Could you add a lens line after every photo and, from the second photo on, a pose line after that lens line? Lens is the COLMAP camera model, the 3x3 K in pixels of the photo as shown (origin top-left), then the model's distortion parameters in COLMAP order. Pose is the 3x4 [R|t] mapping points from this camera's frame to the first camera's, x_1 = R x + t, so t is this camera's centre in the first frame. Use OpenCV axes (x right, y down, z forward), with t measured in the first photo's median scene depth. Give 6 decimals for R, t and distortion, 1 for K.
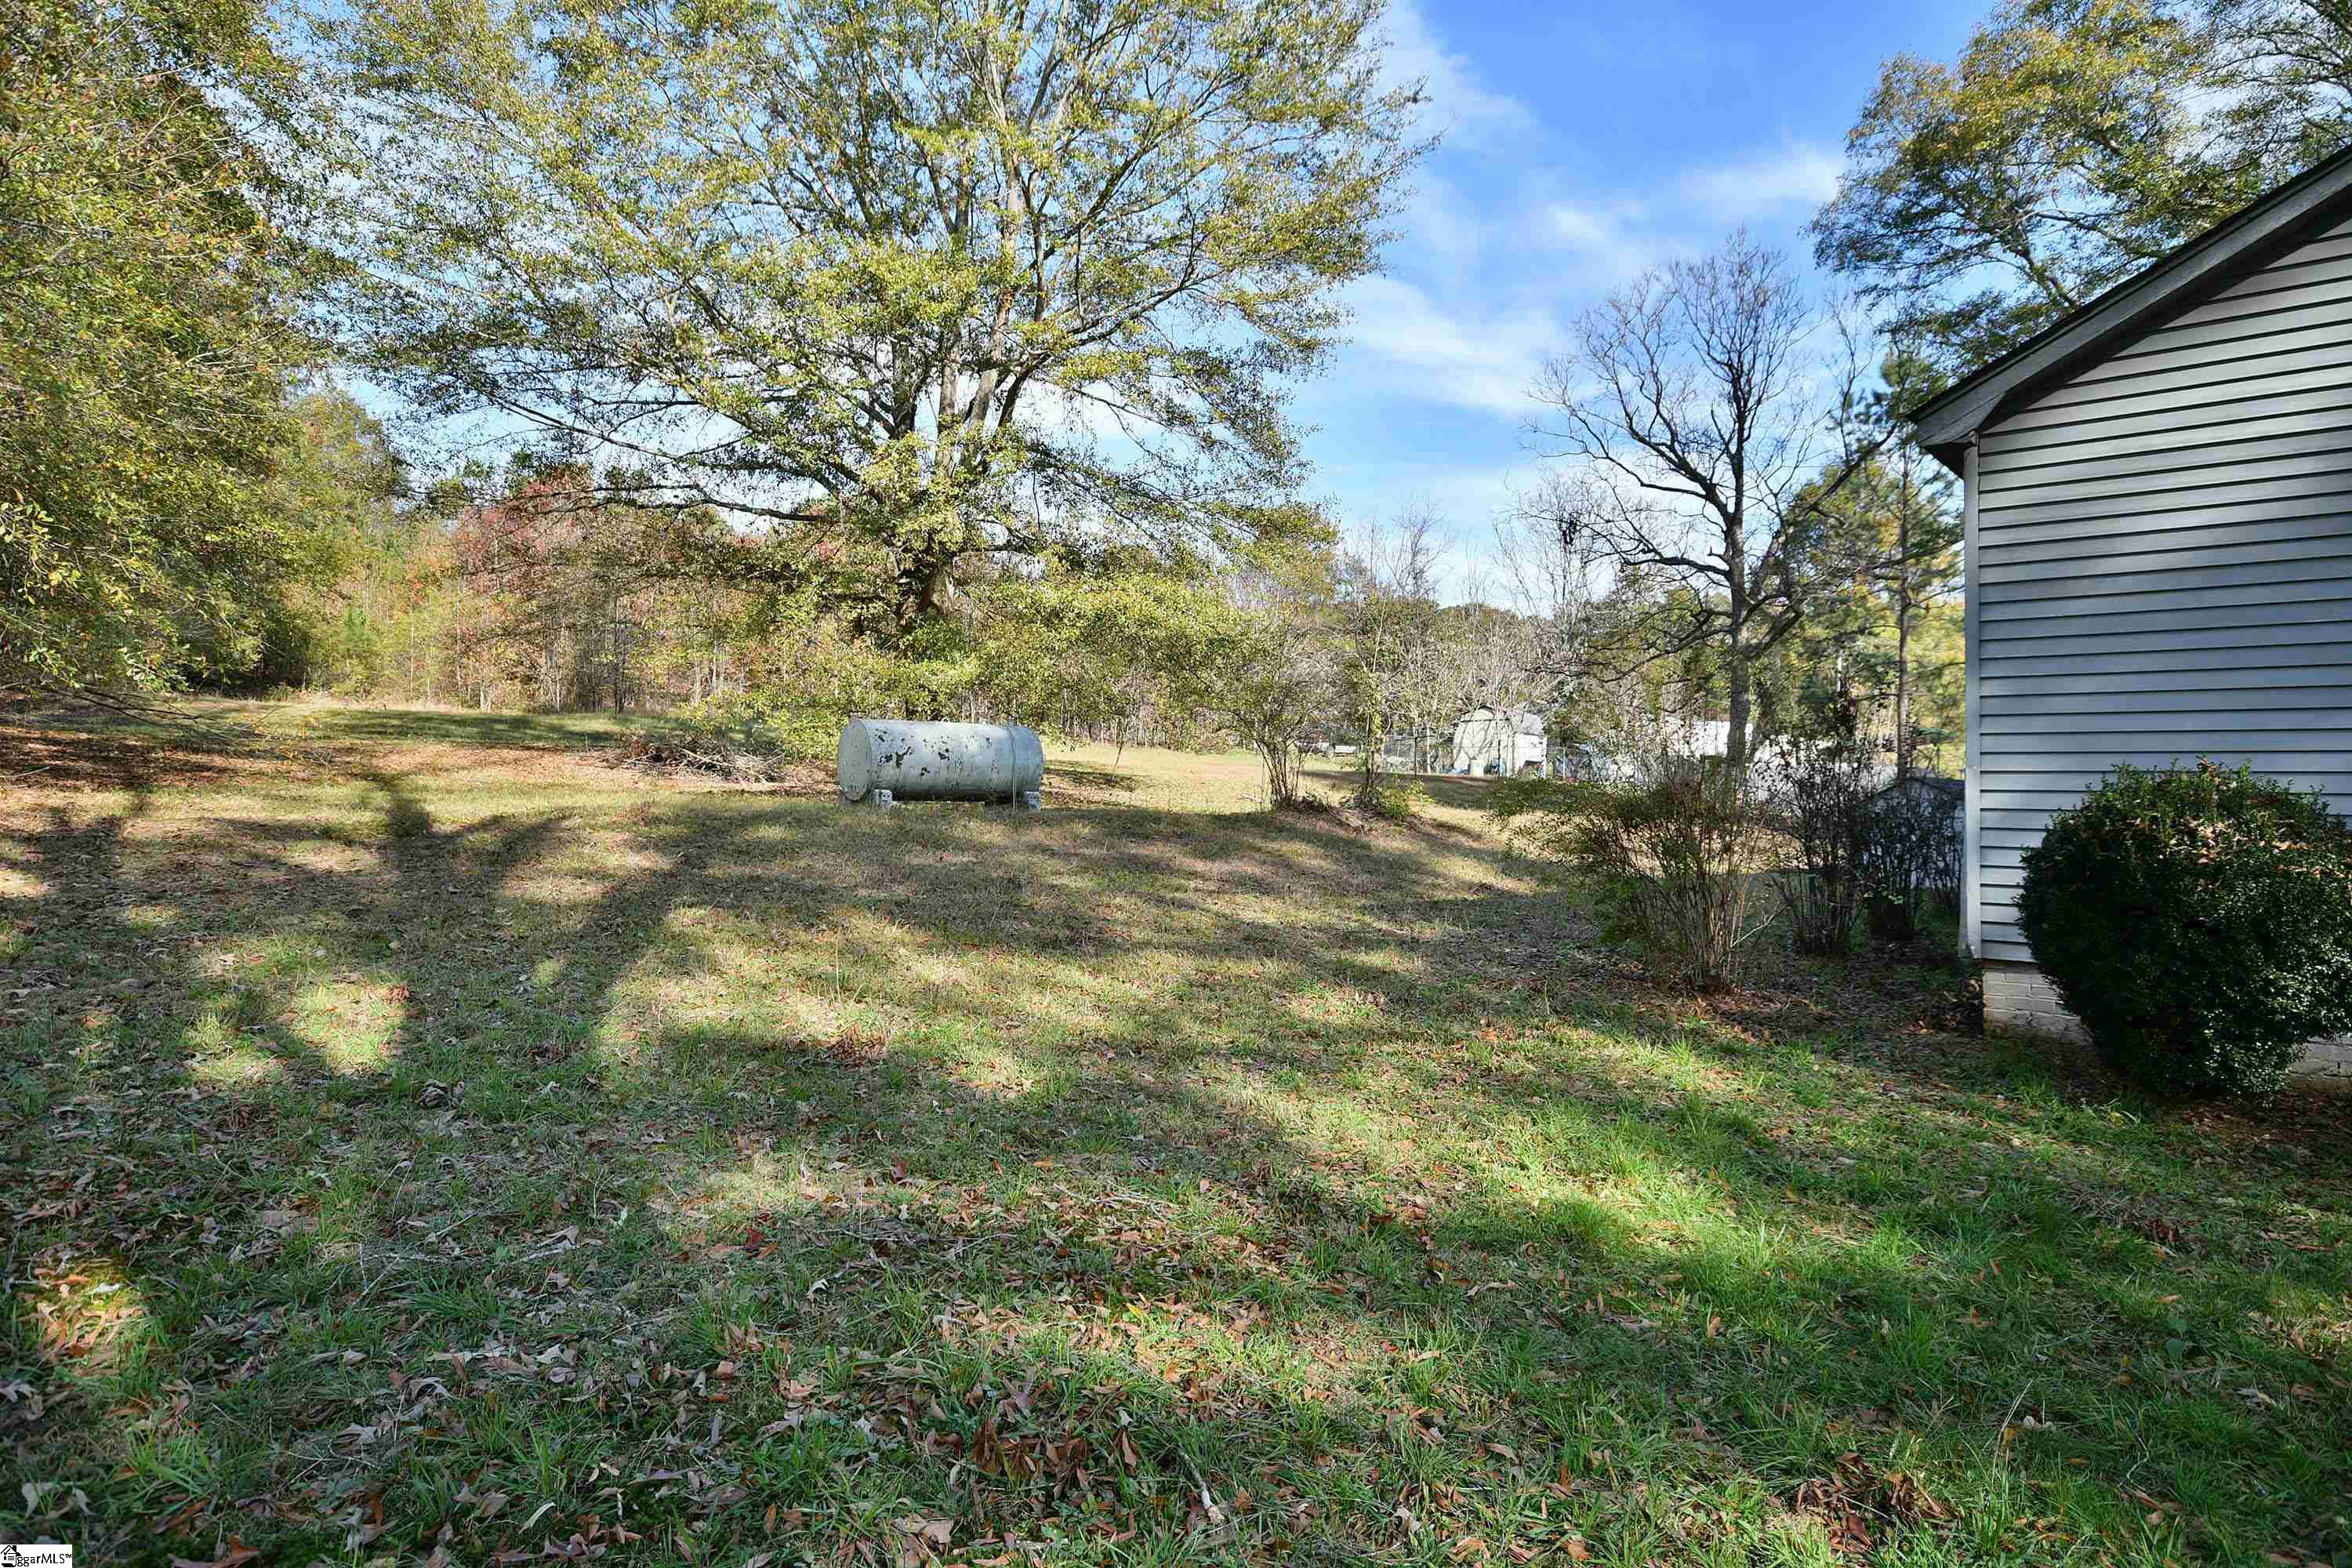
lens RADIAL K [[1423.5, 0, 1176.0], [0, 1423.5, 784.0], [0, 0, 1]] dist [0.000336, 0.000083]
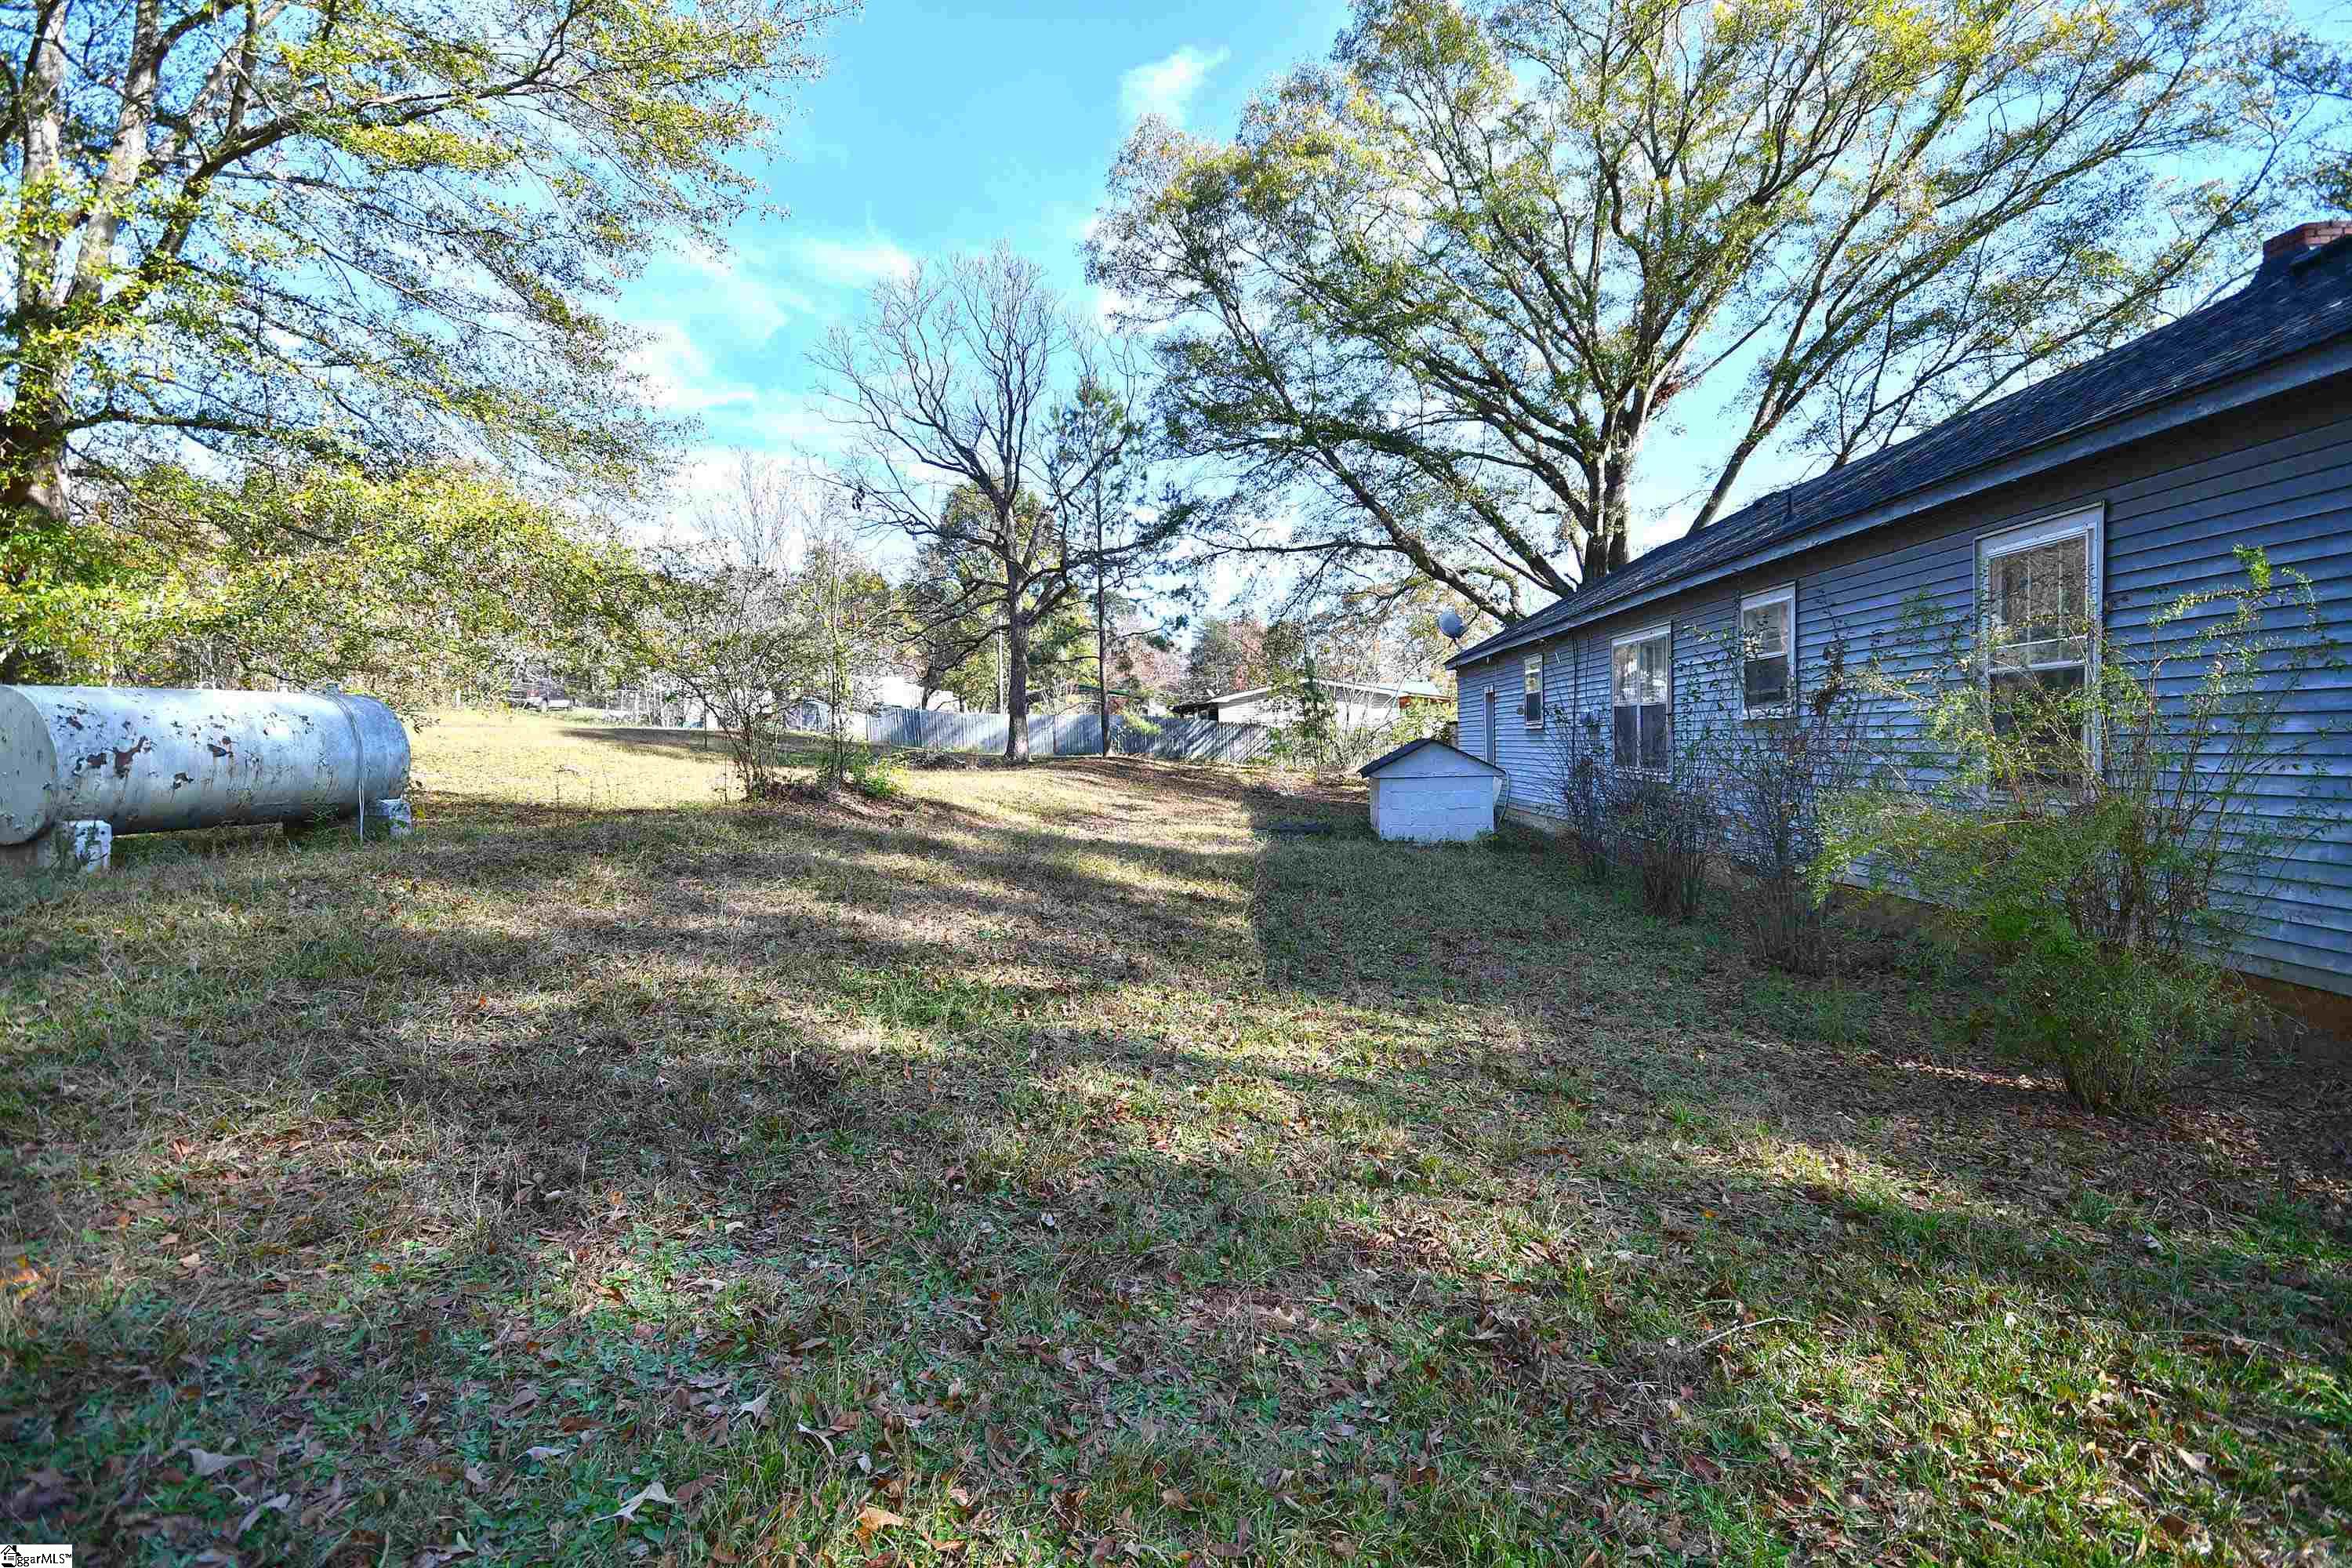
lens RADIAL K [[1134.9, 0, 1176.0], [0, 1134.9, 784.0], [0, 0, 1]] dist [-0.000304, -0.000007]
pose [[0.781219, -0.052086, 0.622080, -0.090189], [0.019236, 0.998048, 0.059408, -0.015932], [-0.623960, -0.034445, 0.780697, 0.250486]]
